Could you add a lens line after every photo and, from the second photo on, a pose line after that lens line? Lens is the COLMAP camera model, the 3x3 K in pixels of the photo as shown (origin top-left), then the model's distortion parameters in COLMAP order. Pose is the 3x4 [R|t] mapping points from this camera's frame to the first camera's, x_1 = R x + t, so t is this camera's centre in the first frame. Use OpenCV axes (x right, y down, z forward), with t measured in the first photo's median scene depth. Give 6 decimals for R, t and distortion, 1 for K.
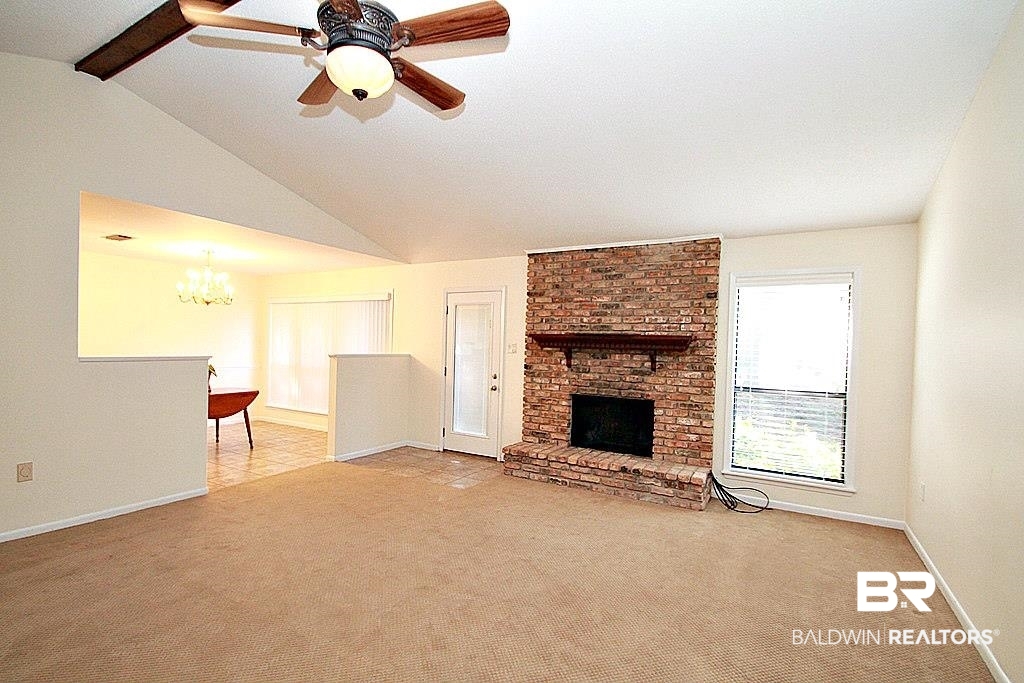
lens RADIAL K [[490.4, 0, 508.1], [0, 490.4, 350.8], [0, 0, 1]] dist [-0.005955, -0.000294]
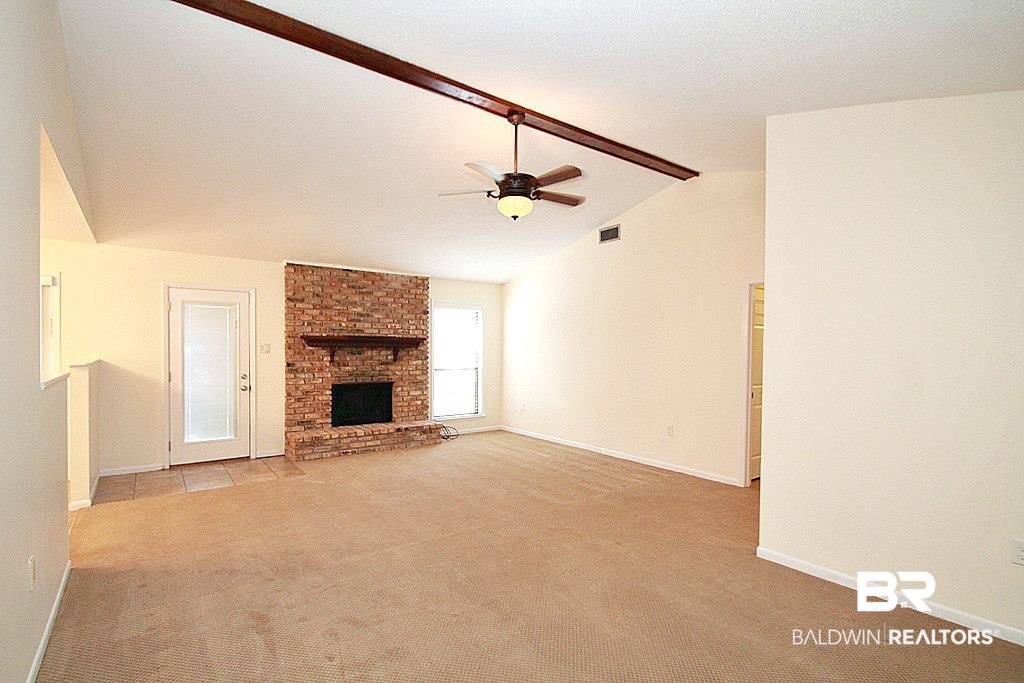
lens RADIAL K [[490.4, 0, 507.3], [0, 490.4, 344.7], [0, 0, 1]] dist [-0.005955, -0.000294]
pose [[0.369410, -0.018241, 0.929087, -0.892455], [0.012969, 0.999811, 0.014474, -0.024815], [-0.929176, 0.006702, 0.369577, 0.145164]]
